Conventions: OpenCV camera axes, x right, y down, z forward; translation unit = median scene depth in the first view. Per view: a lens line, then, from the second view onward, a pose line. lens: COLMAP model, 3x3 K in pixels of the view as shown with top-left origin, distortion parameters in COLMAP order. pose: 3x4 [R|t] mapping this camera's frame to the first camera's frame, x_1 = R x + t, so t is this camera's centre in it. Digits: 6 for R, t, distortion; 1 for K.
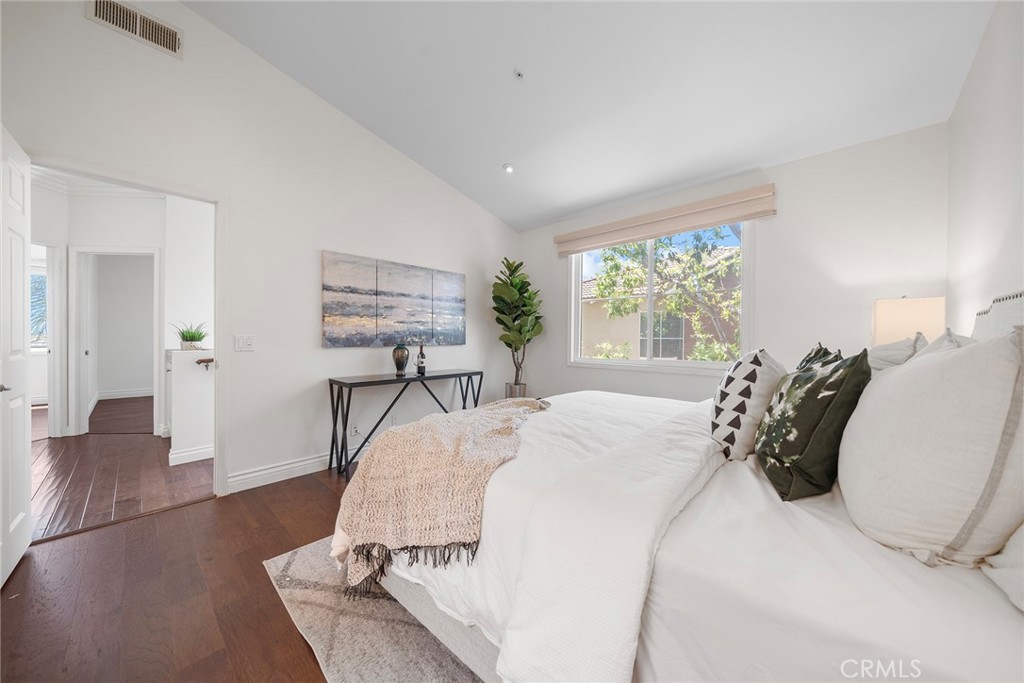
lens RADIAL K [[347.9, 0, 509.8], [0, 347.9, 340.1], [0, 0, 1]] dist [-0.005777, -0.000034]
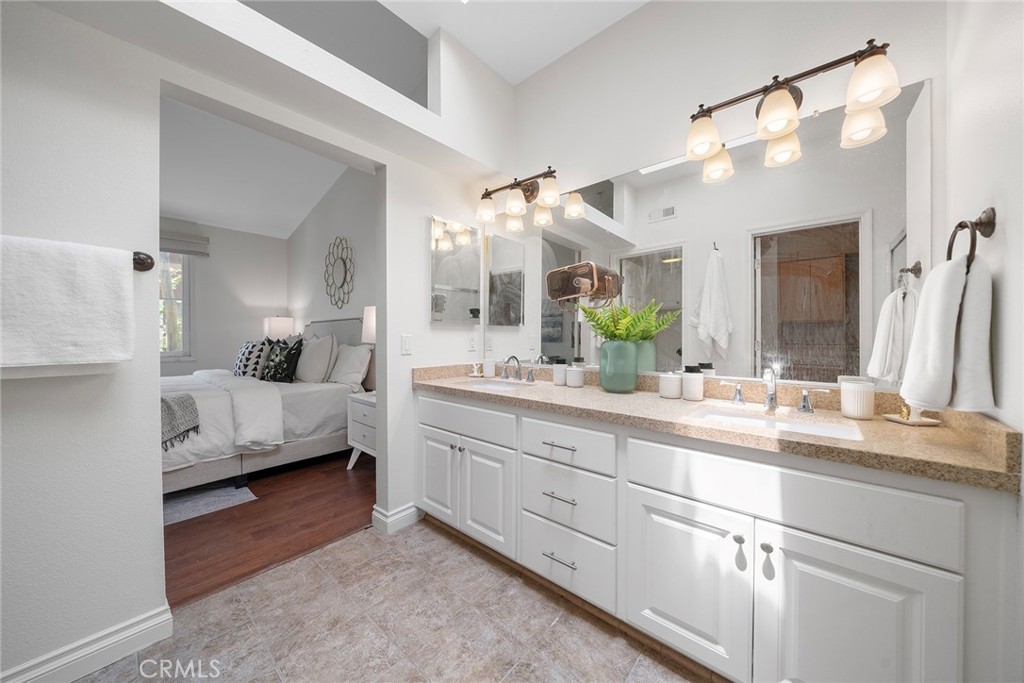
lens RADIAL K [[352.7, 0, 510.4], [0, 352.7, 342.0], [0, 0, 1]] dist [-0.001405, -0.000068]
pose [[-0.011293, -0.023793, 0.999653, -0.708681], [0.001221, 0.999716, 0.023809, -0.004930], [-0.999935, 0.001490, -0.011260, -0.300007]]
